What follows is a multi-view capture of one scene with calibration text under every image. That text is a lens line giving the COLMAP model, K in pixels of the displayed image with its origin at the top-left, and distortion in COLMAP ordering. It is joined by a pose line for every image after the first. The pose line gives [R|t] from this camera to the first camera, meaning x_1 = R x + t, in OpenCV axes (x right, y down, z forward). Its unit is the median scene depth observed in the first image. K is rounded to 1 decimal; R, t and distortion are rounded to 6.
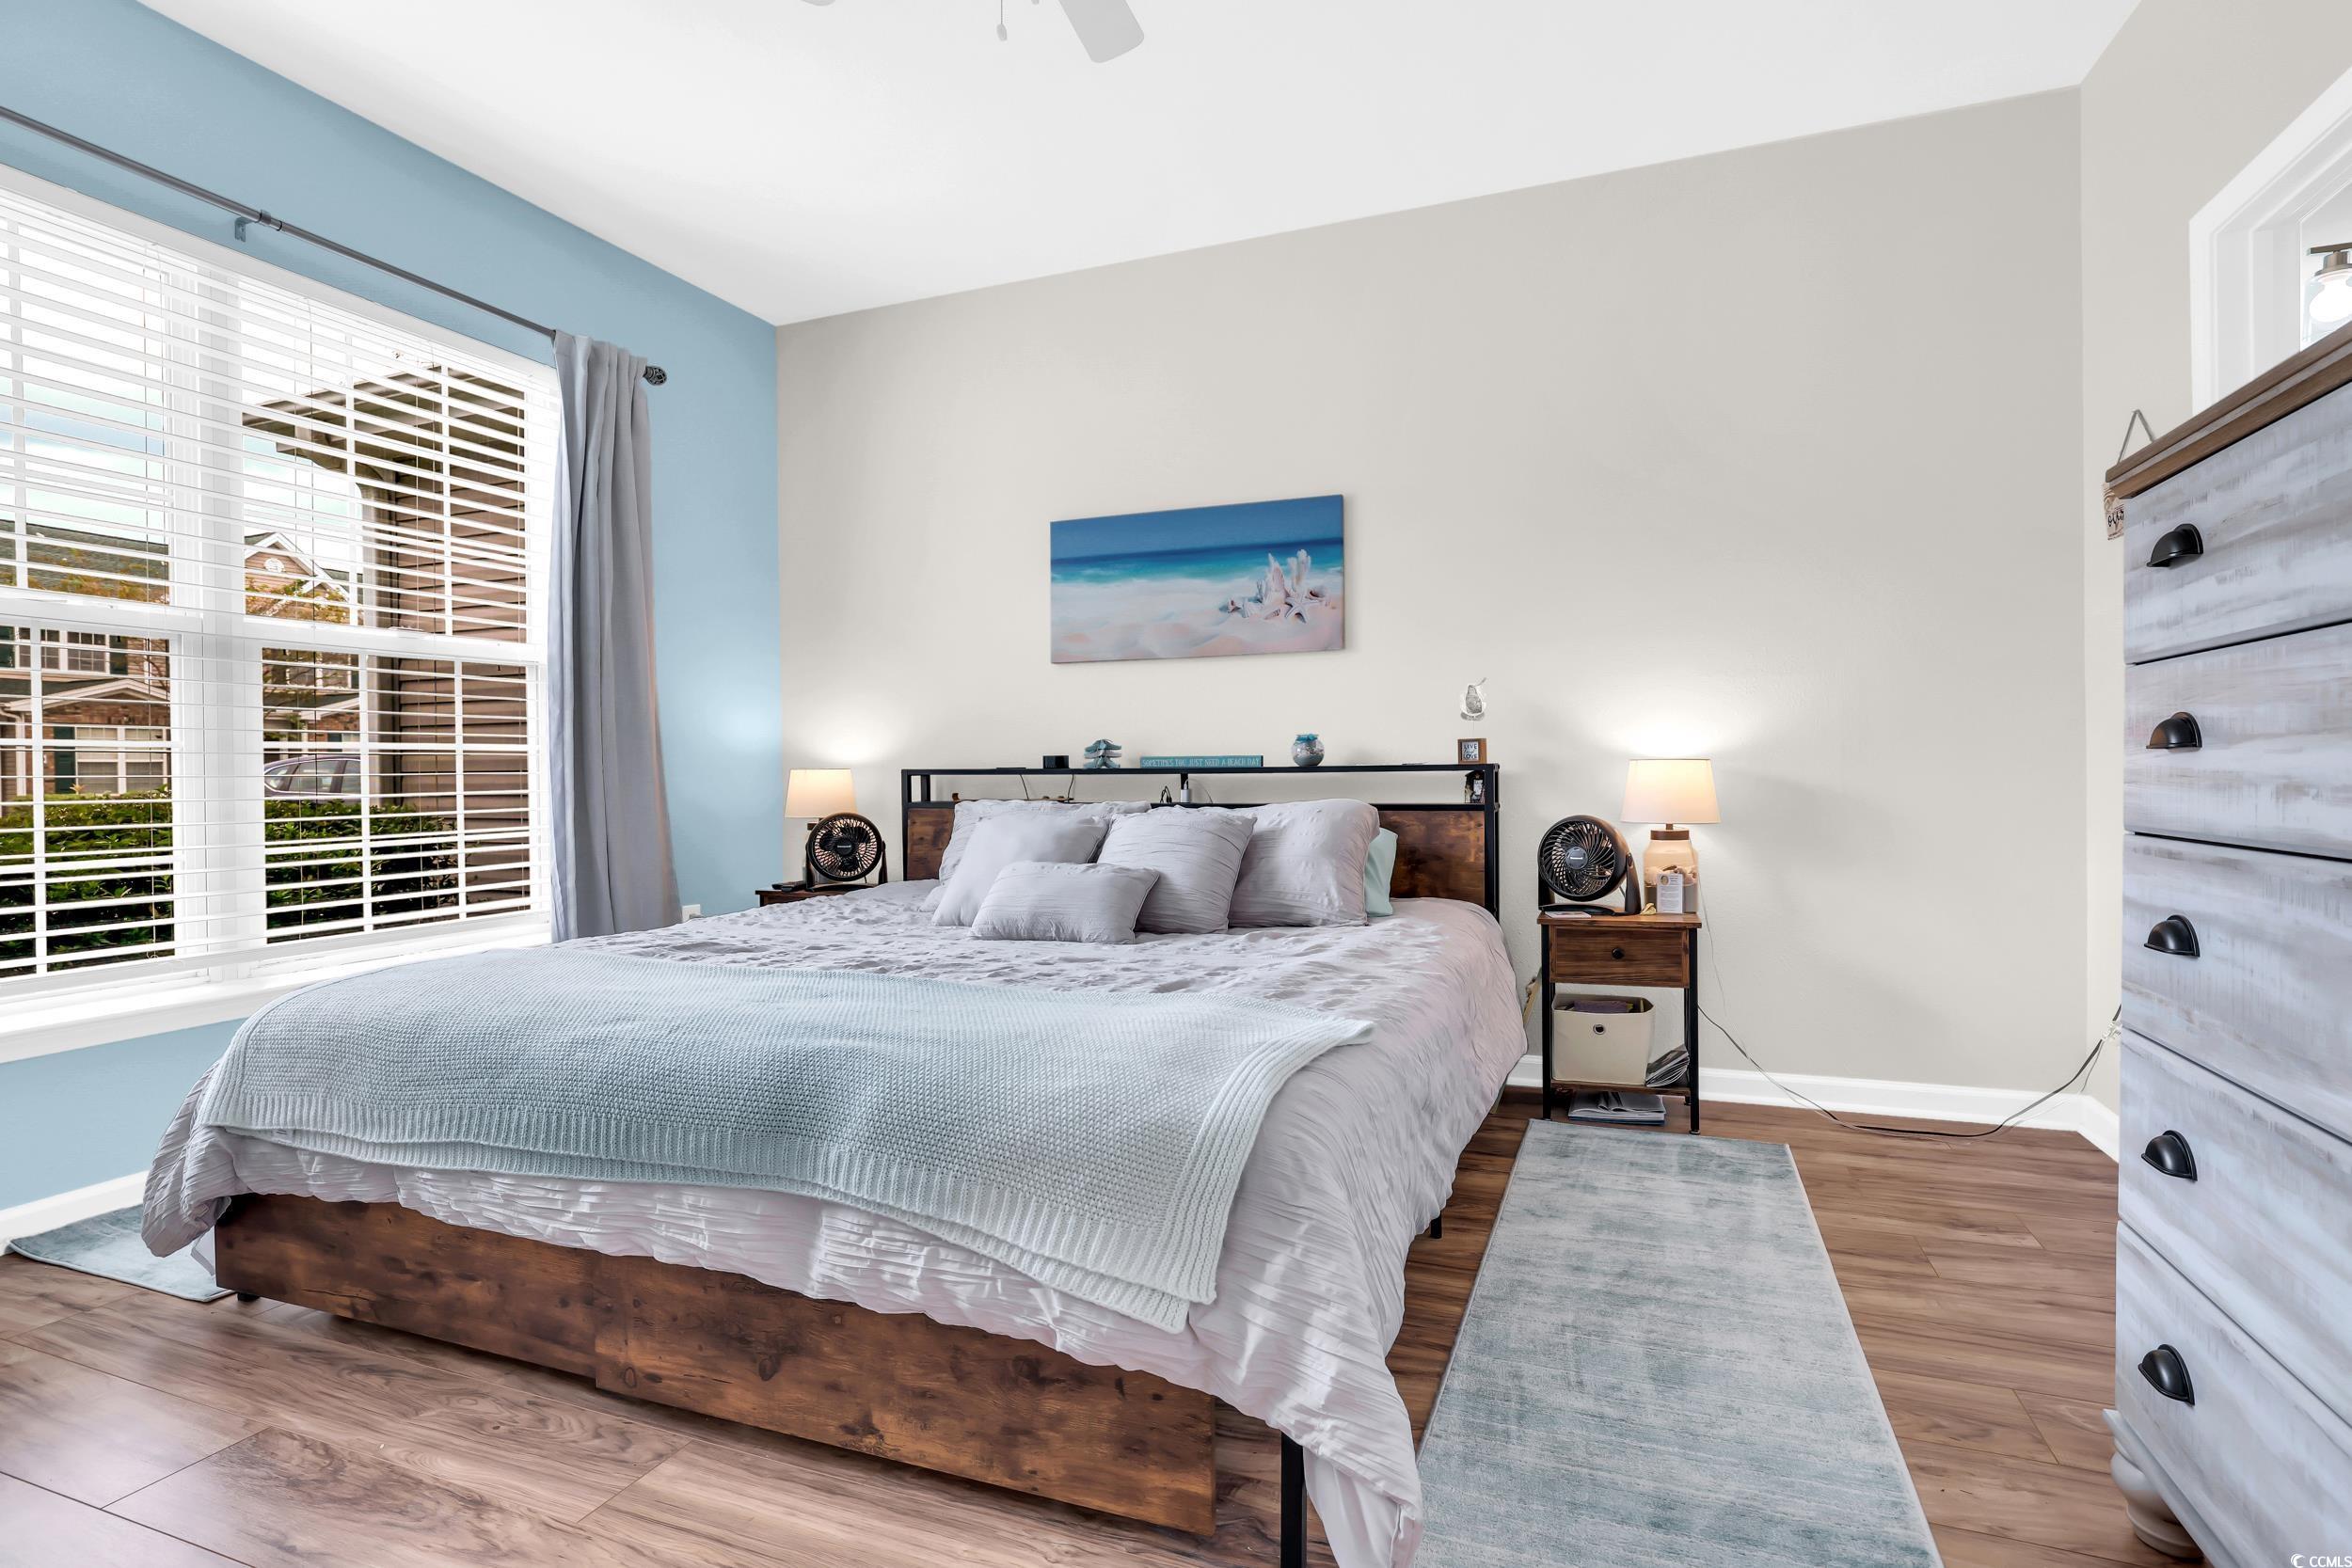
lens RADIAL K [[1011.4, 0, 1192.0], [0, 1011.4, 774.2], [0, 0, 1]] dist [-0.056771, 0.012431]
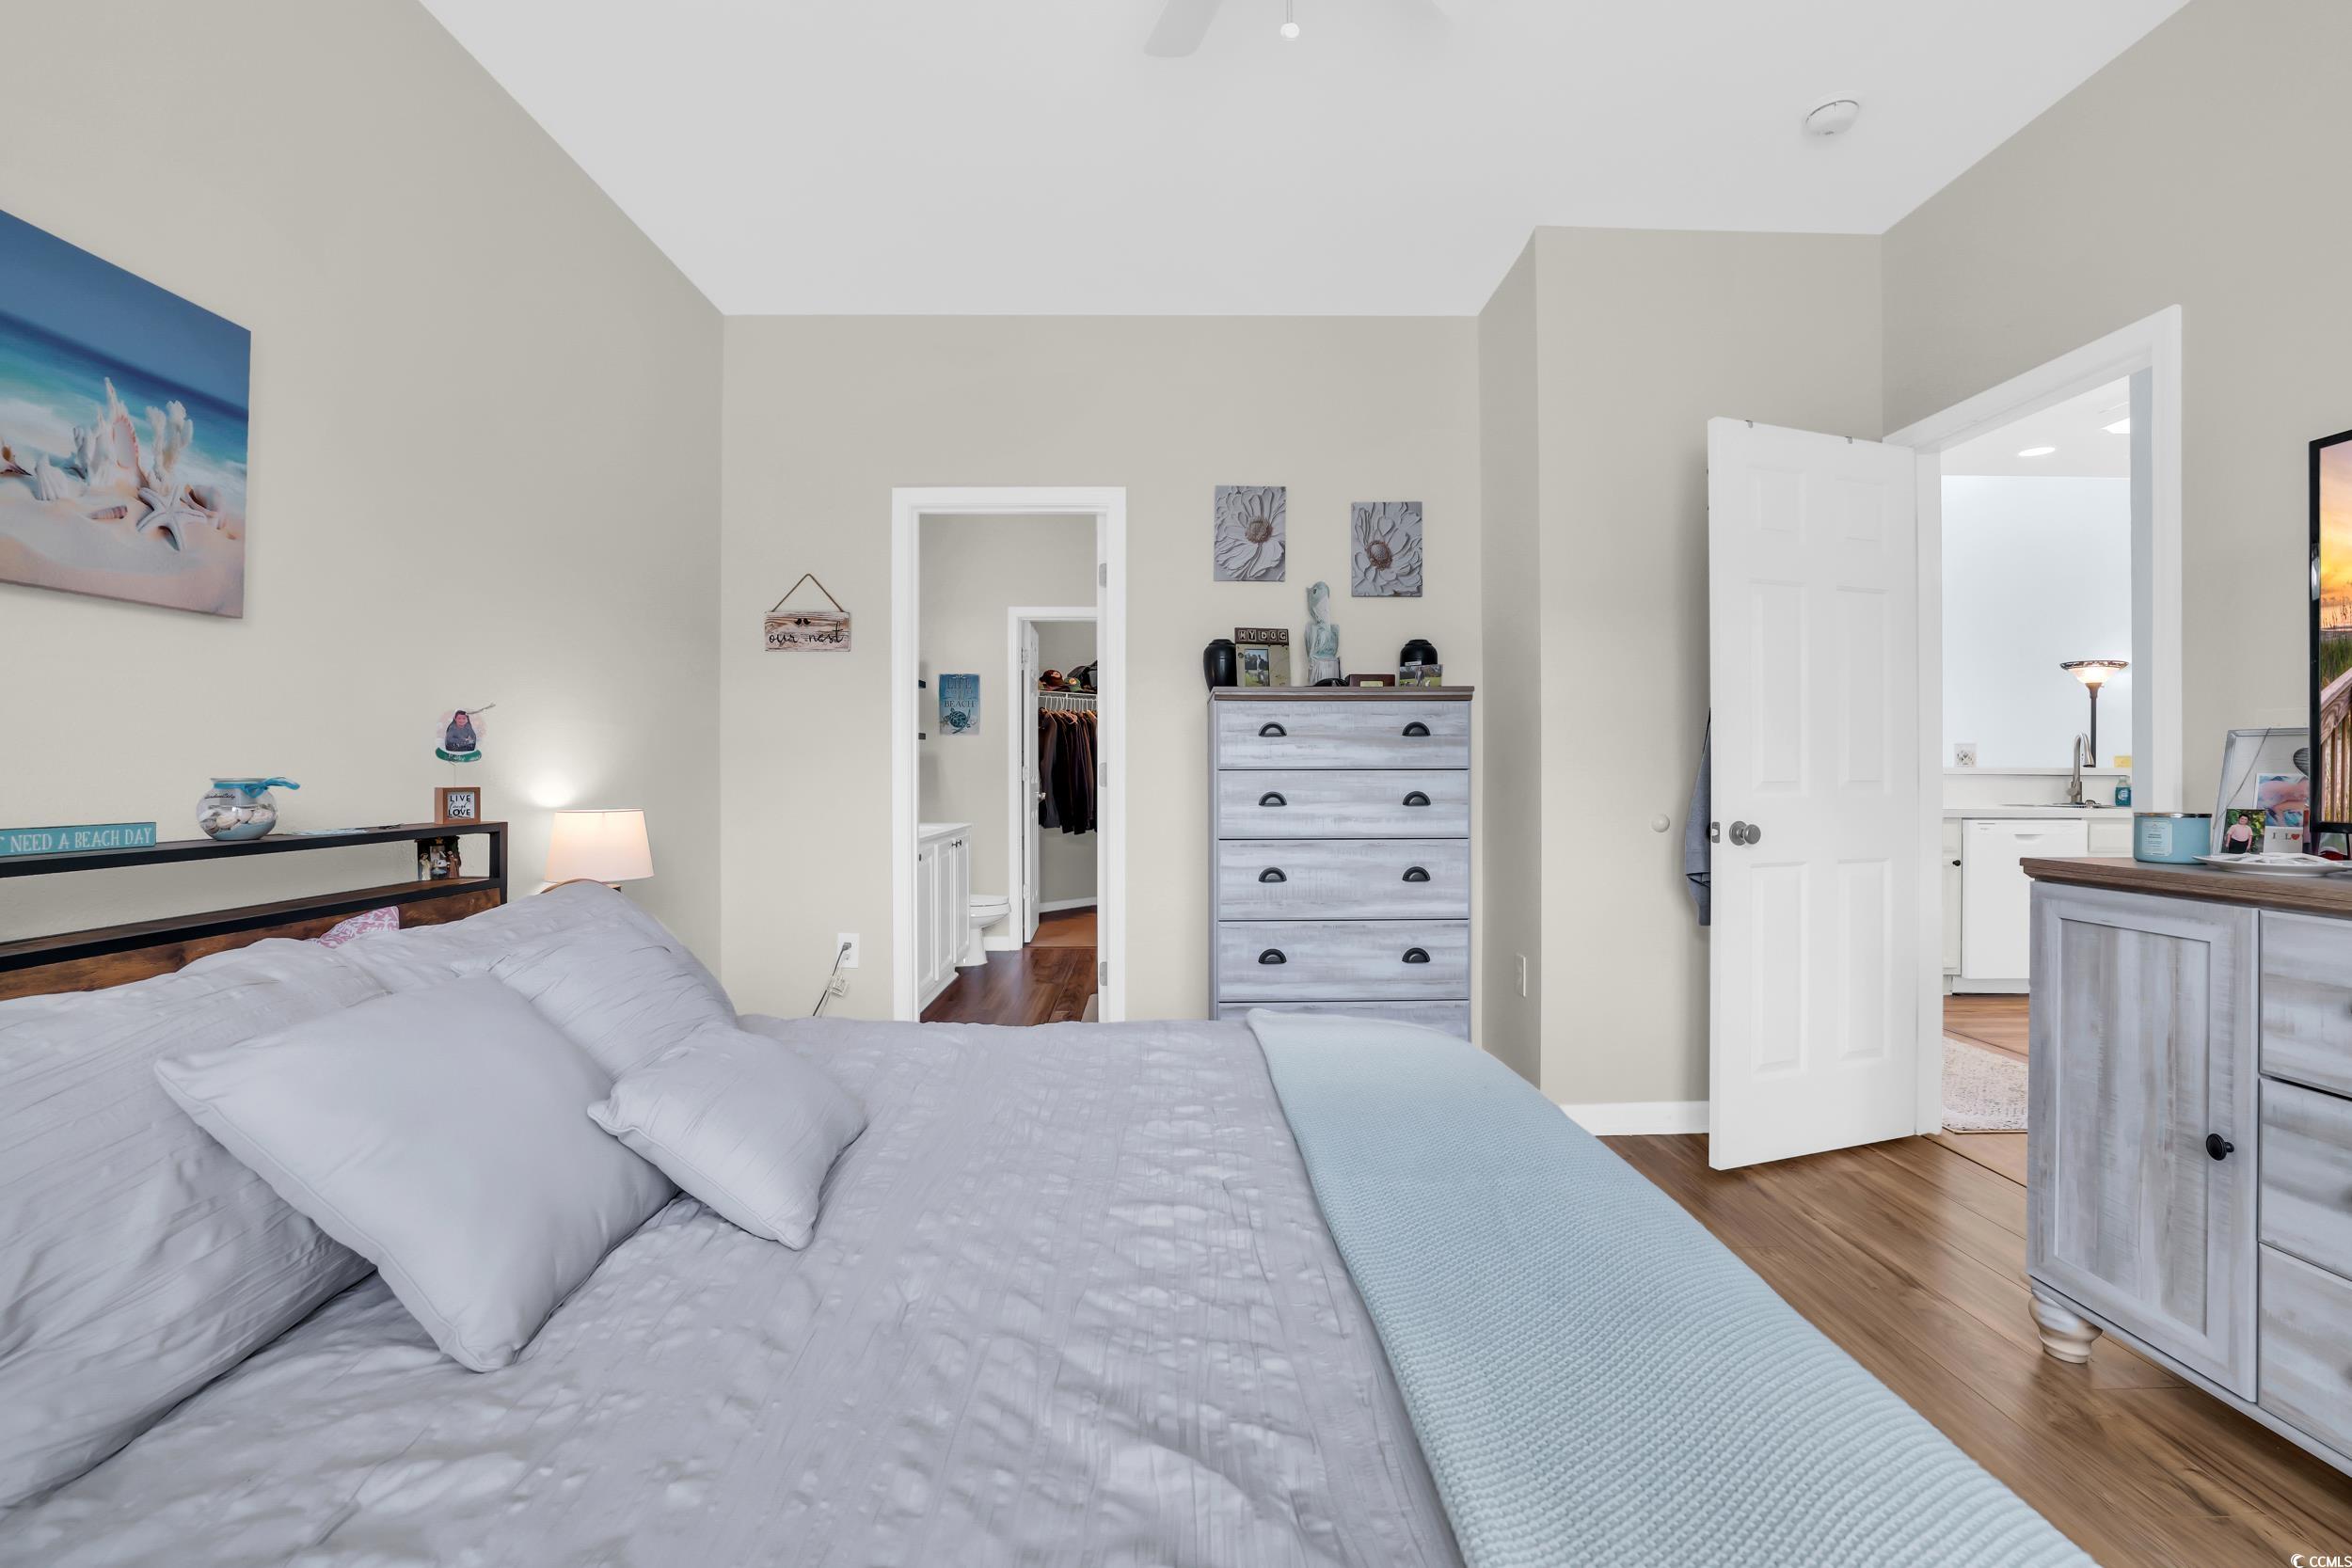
lens RADIAL K [[1011.4, 0, 1192.0], [0, 1011.4, 774.2], [0, 0, 1]] dist [-0.056771, 0.012431]
pose [[-0.340730, 0.006243, 0.940140, -0.498416], [0.010545, 0.999940, -0.002818, -0.034642], [-0.940102, 0.008954, -0.340775, 0.699245]]
